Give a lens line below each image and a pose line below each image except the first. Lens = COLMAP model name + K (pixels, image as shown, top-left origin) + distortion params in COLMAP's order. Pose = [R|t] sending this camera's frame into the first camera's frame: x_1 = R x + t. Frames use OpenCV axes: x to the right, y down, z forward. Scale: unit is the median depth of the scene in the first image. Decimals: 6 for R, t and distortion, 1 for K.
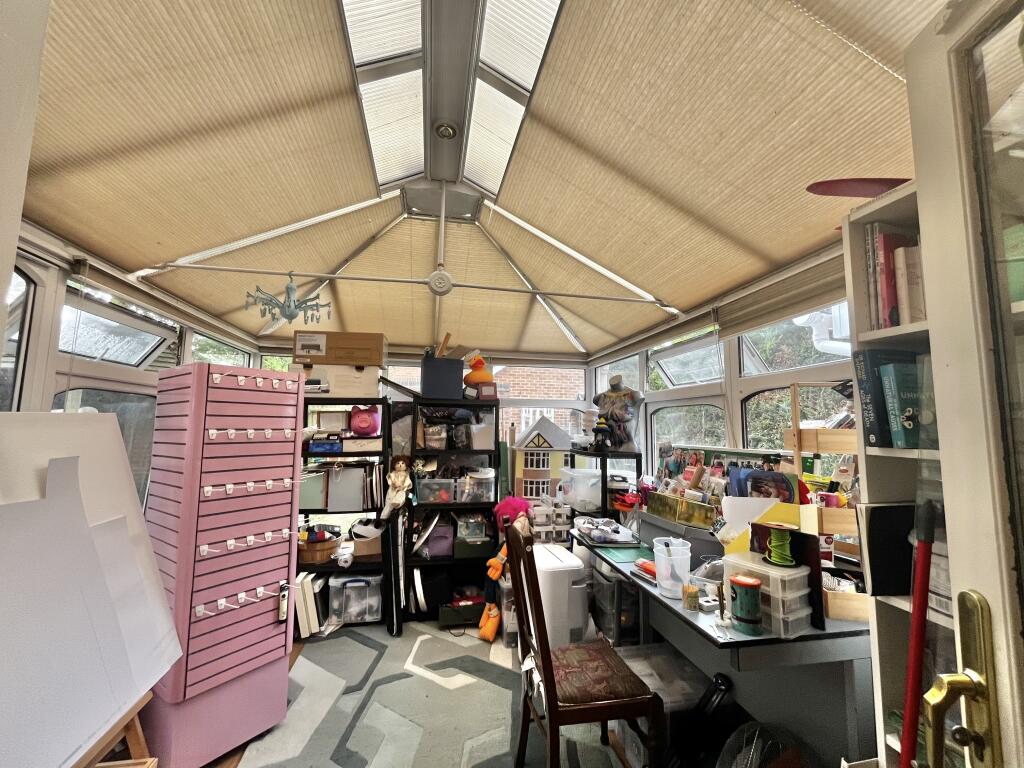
lens RADIAL K [[415.2, 0, 512.3], [0, 415.2, 386.4], [0, 0, 1]] dist [-0.002257, 0.000242]
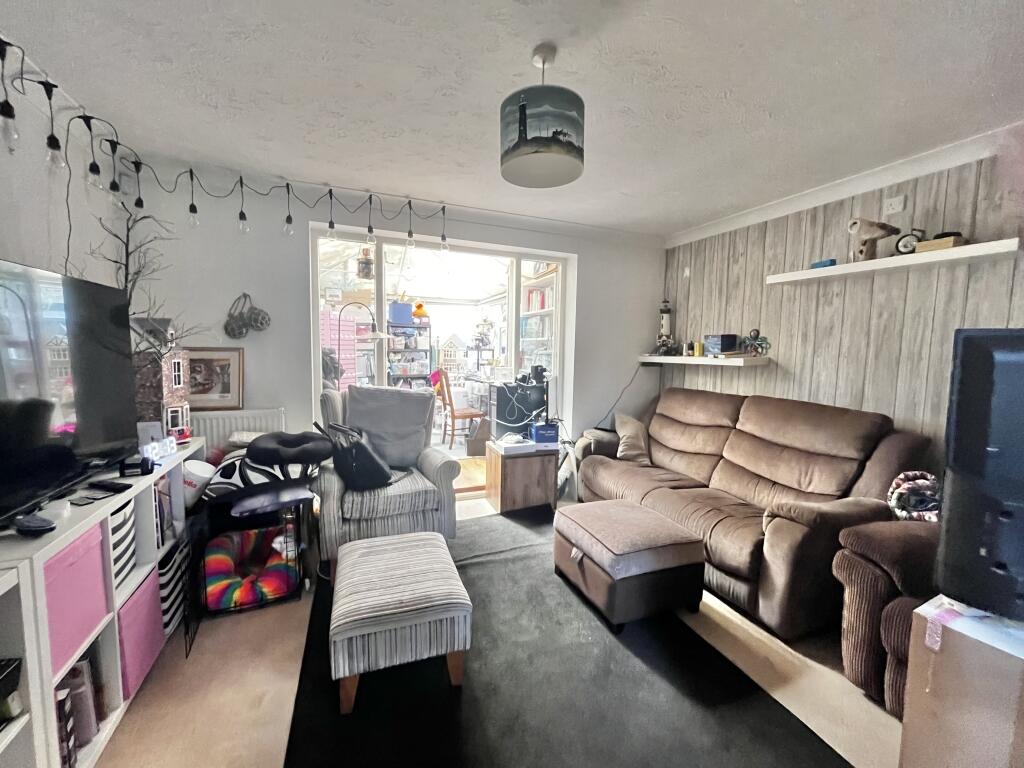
lens RADIAL K [[415.2, 0, 512.5], [0, 415.2, 386.3], [0, 0, 1]] dist [-0.002257, 0.000242]
pose [[0.982954, -0.010136, 0.183570, -0.017723], [-0.024263, 0.982593, 0.184179, -0.054033], [-0.182241, -0.185494, 0.965598, -1.084169]]
